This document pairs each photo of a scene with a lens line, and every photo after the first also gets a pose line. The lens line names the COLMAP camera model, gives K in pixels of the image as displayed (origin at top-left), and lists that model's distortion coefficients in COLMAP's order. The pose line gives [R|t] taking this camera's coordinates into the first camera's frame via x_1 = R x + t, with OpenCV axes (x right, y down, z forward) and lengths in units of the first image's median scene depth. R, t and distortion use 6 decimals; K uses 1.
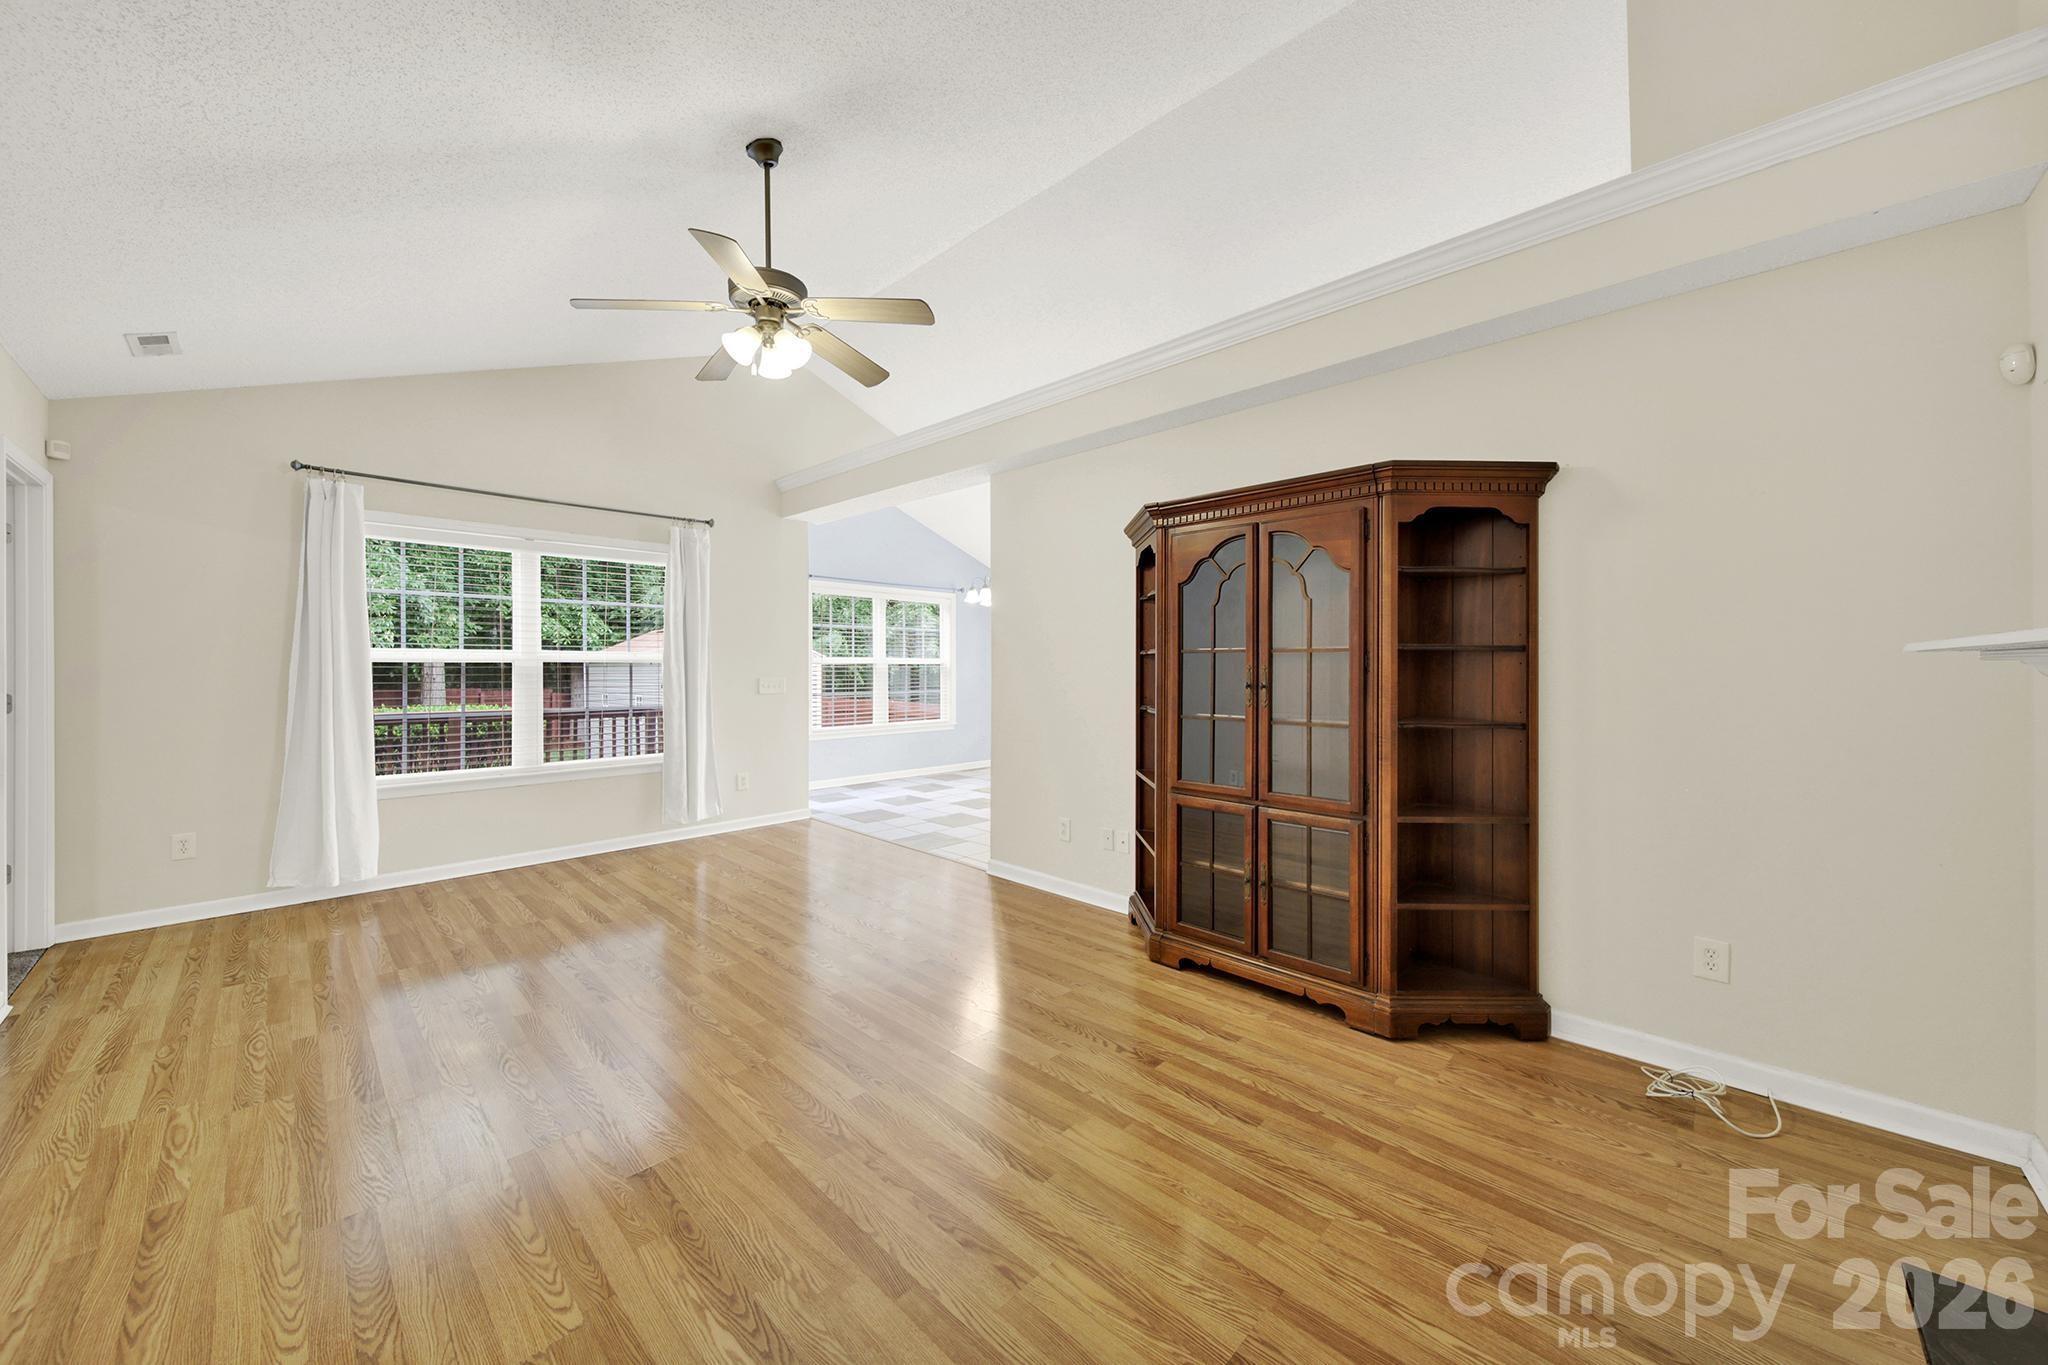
lens RADIAL K [[734.8, 0, 1023.5], [0, 734.8, 676.0], [0, 0, 1]] dist [-0.001338, -0.000389]
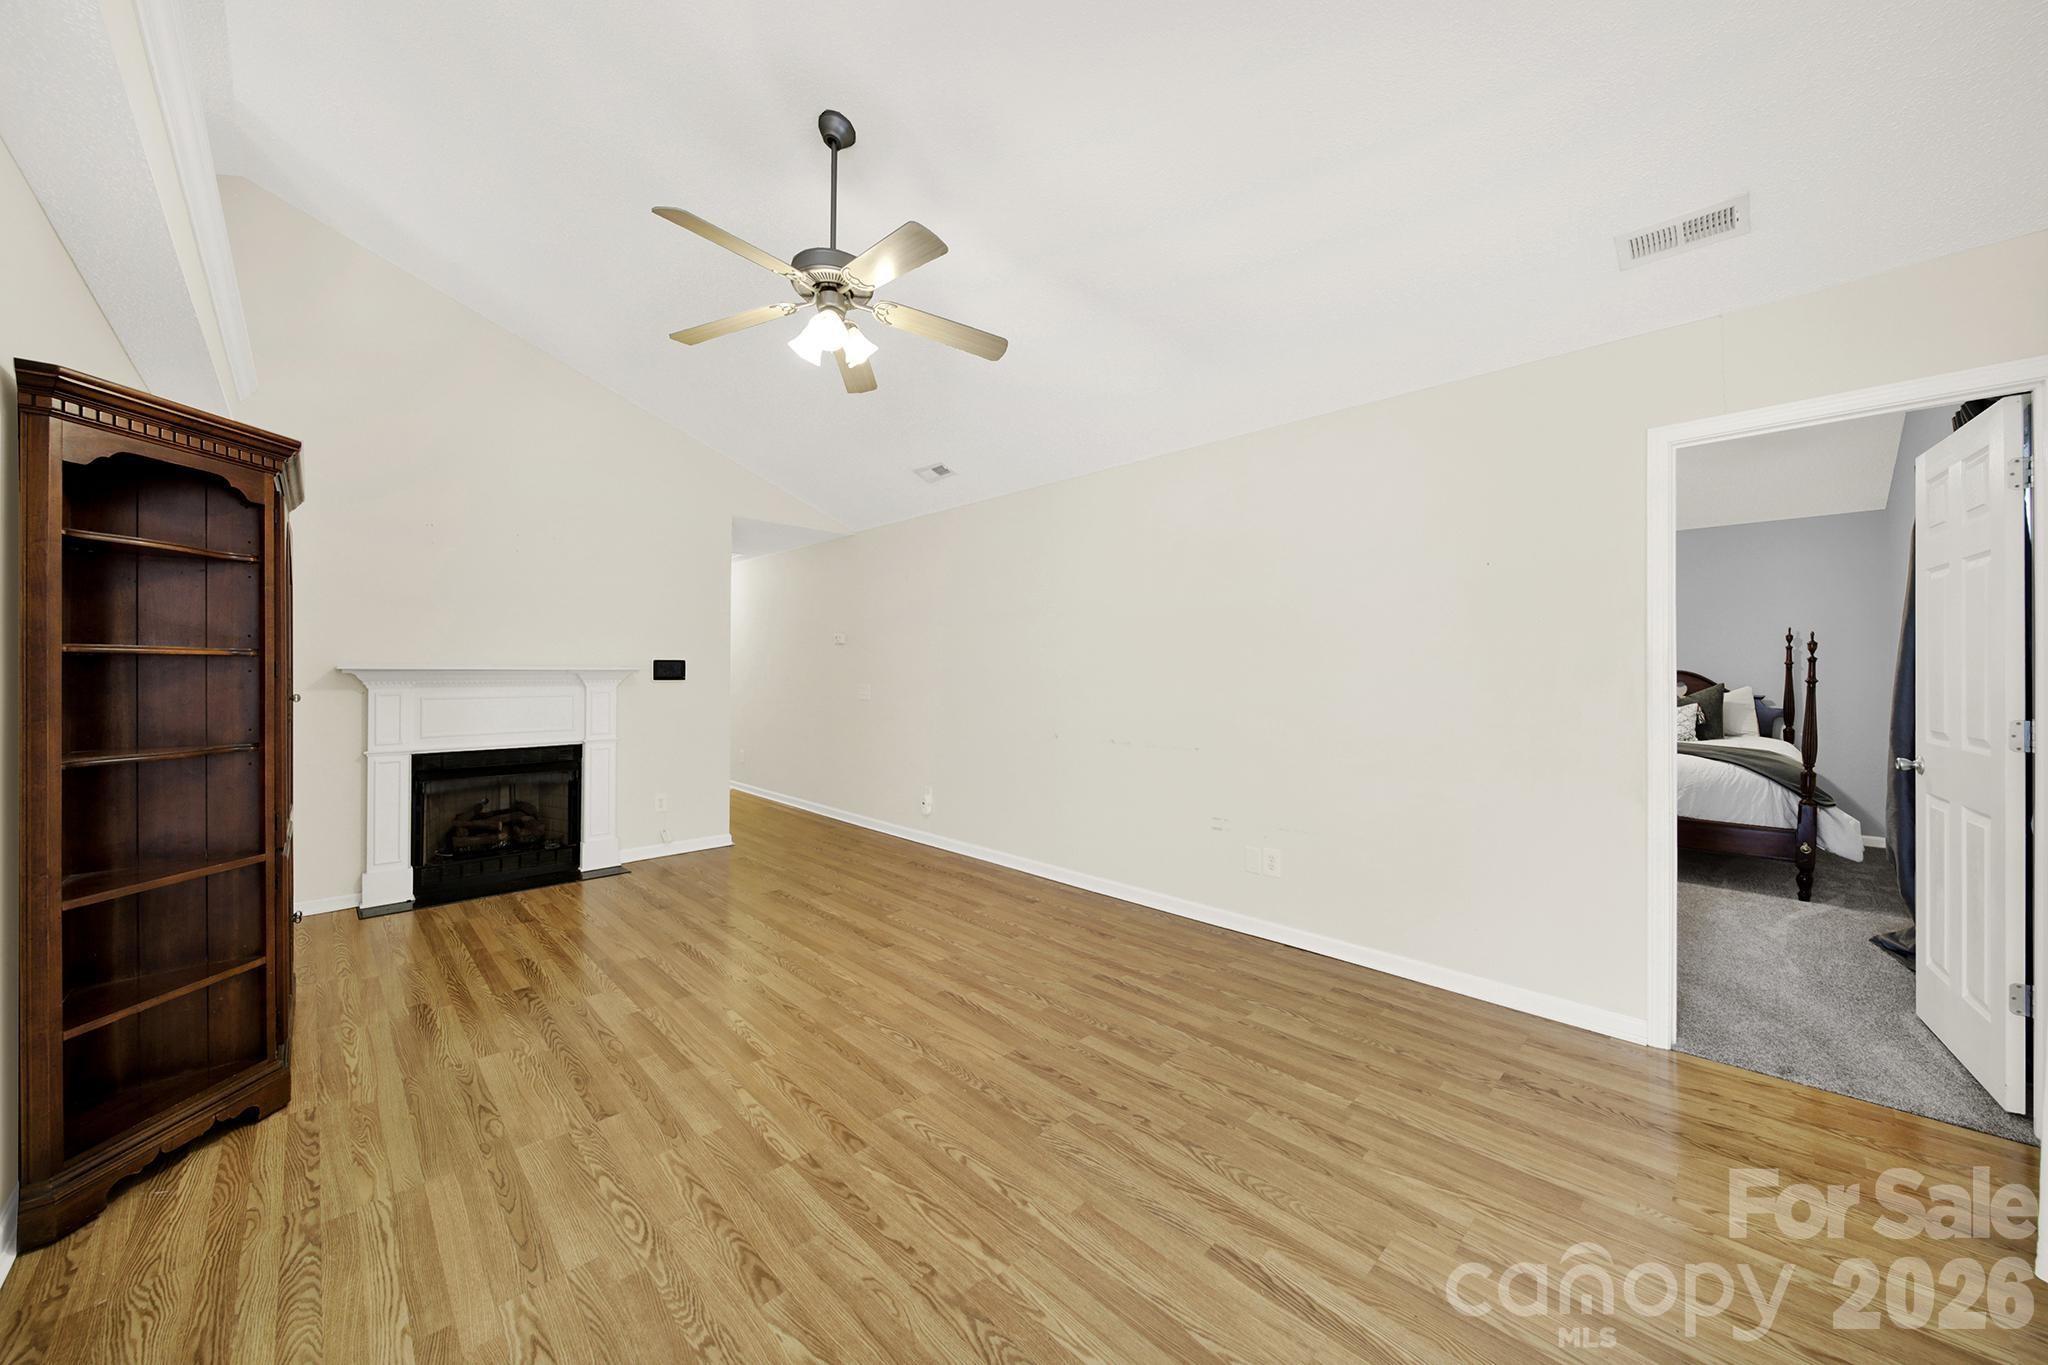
lens RADIAL K [[734.8, 0, 1011.9], [0, 734.8, 671.0], [0, 0, 1]] dist [-0.001338, -0.000389]
pose [[-0.999065, 0.001291, 0.043207, -0.716362], [0.001774, 0.999937, 0.011125, -0.032834], [-0.043190, 0.011191, -0.999004, 2.224951]]
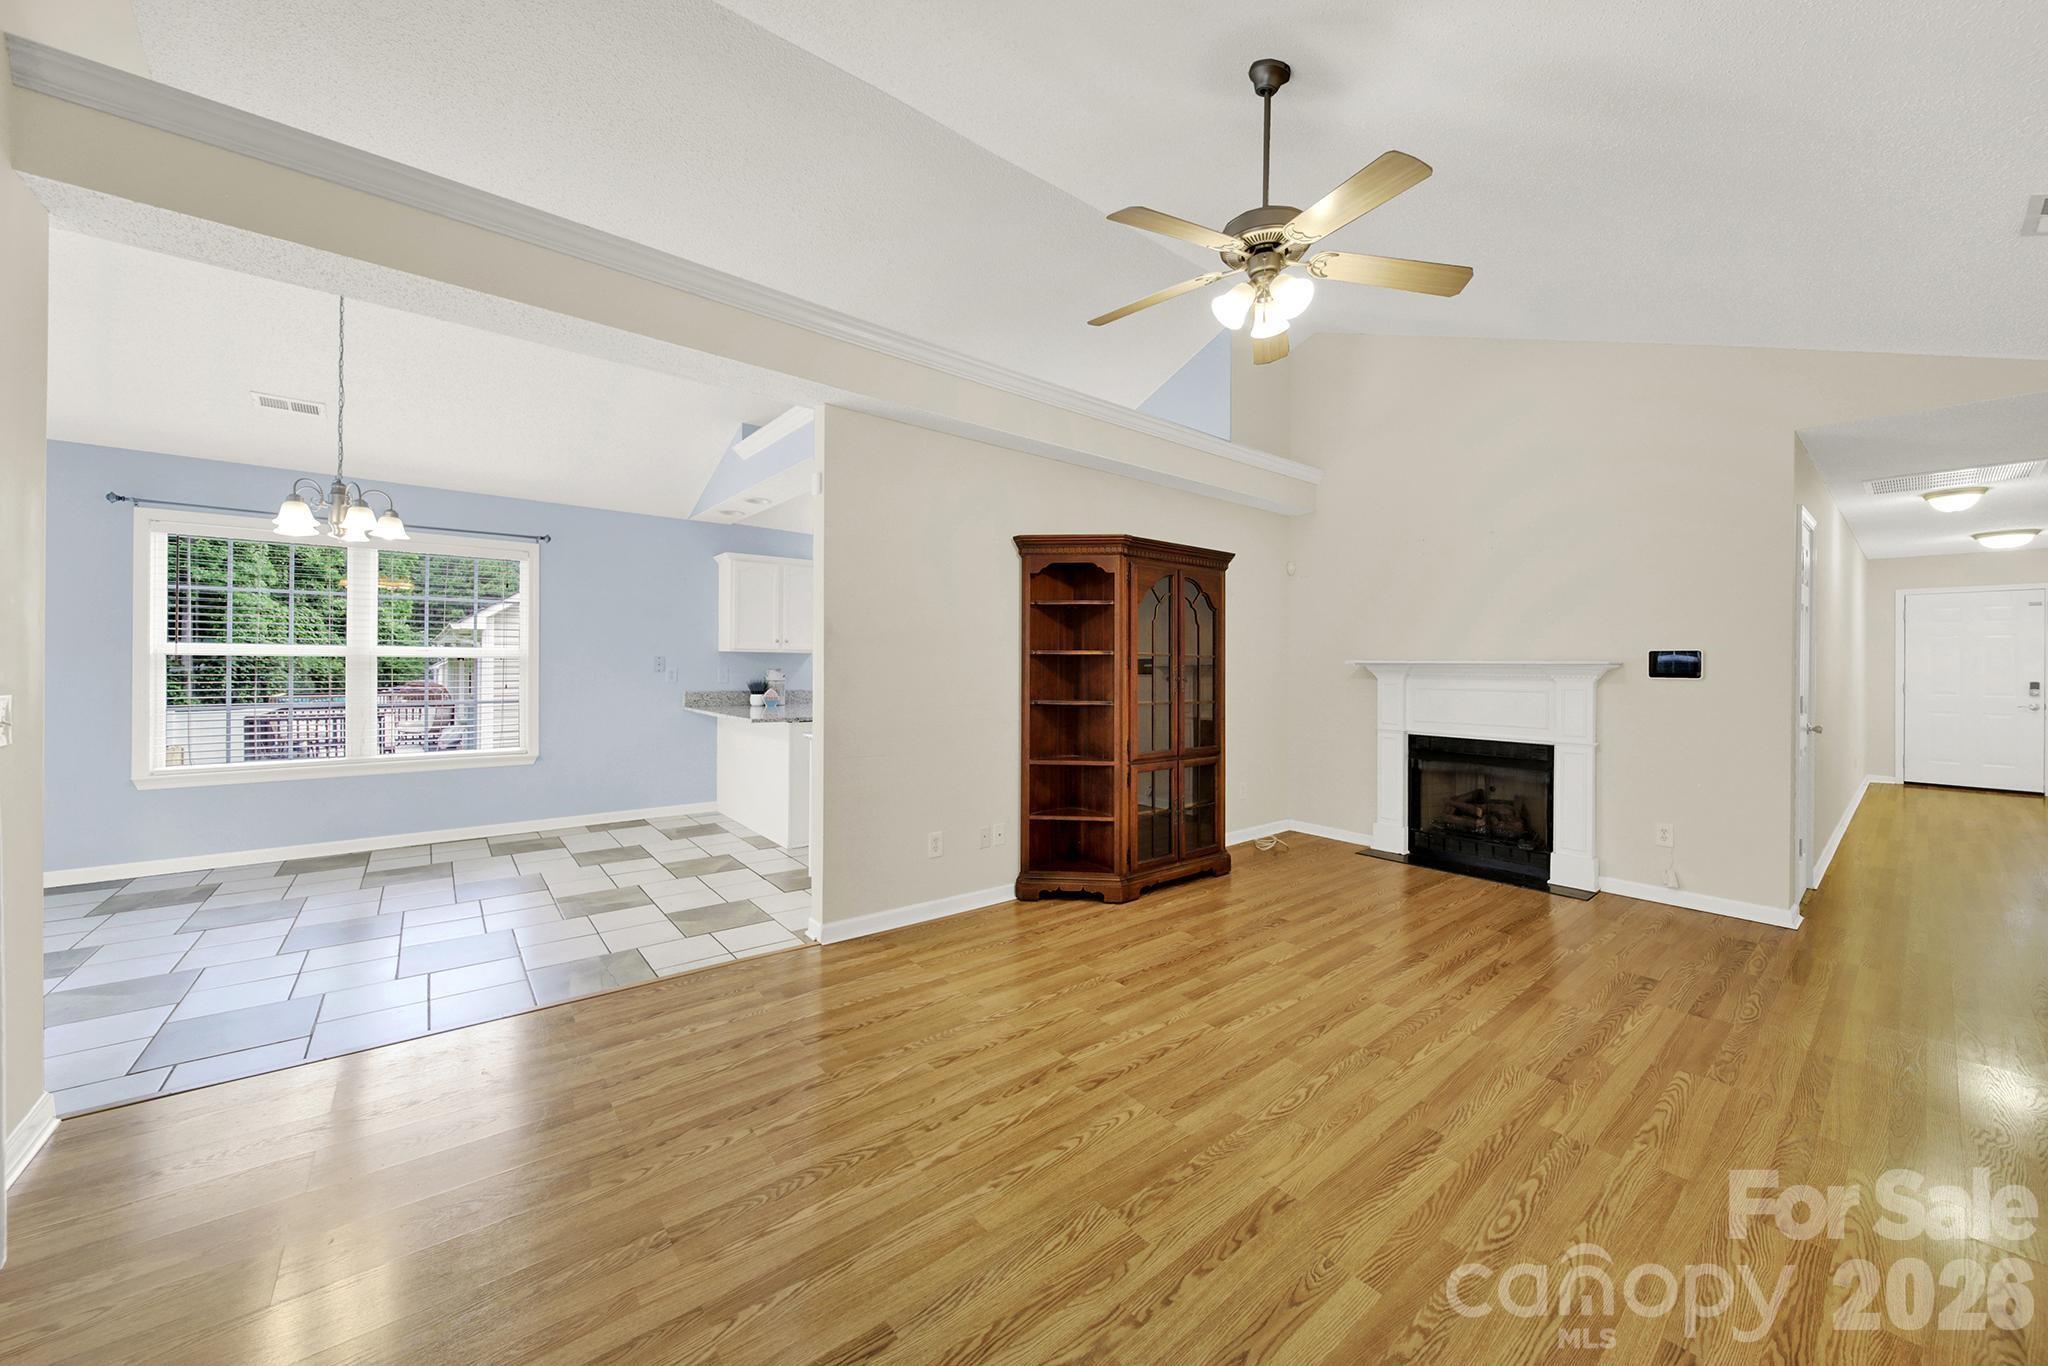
lens RADIAL K [[734.8, 0, 1032.0], [0, 734.8, 667.1], [0, 0, 1]] dist [-0.001338, -0.000389]
pose [[0.115579, -0.001921, 0.993296, -1.444309], [0.006104, 0.999981, 0.001224, -0.018327], [-0.993280, 0.005922, 0.115589, 1.352903]]
